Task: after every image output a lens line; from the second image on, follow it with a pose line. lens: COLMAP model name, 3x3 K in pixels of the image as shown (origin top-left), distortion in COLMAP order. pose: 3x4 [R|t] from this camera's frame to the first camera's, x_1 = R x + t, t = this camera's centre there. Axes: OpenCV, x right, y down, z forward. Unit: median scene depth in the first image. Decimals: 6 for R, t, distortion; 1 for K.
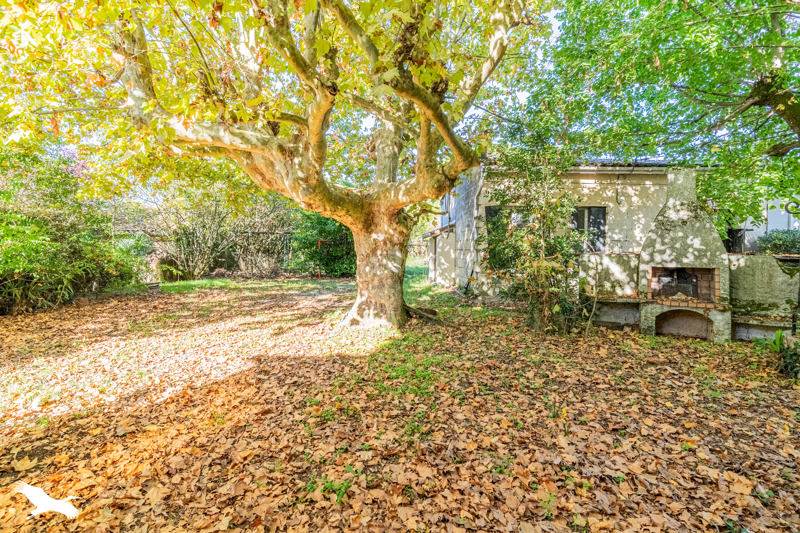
lens RADIAL K [[378.5, 0, 388.2], [0, 378.5, 252.1], [0, 0, 1]] dist [-0.000007, -0.000100]
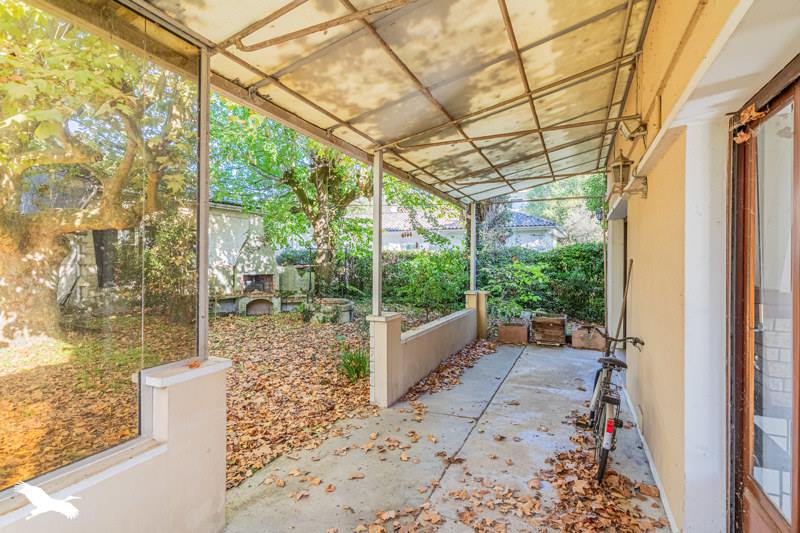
lens RADIAL K [[400.2, 0, 399.9], [0, 400.2, 264.5], [0, 0, 1]] dist [-0.000382, -0.000057]
pose [[0.440234, -0.020176, 0.897656, -0.560003], [0.006895, 0.999794, 0.019090, -0.034566], [-0.897857, -0.002215, 0.440282, -0.369586]]
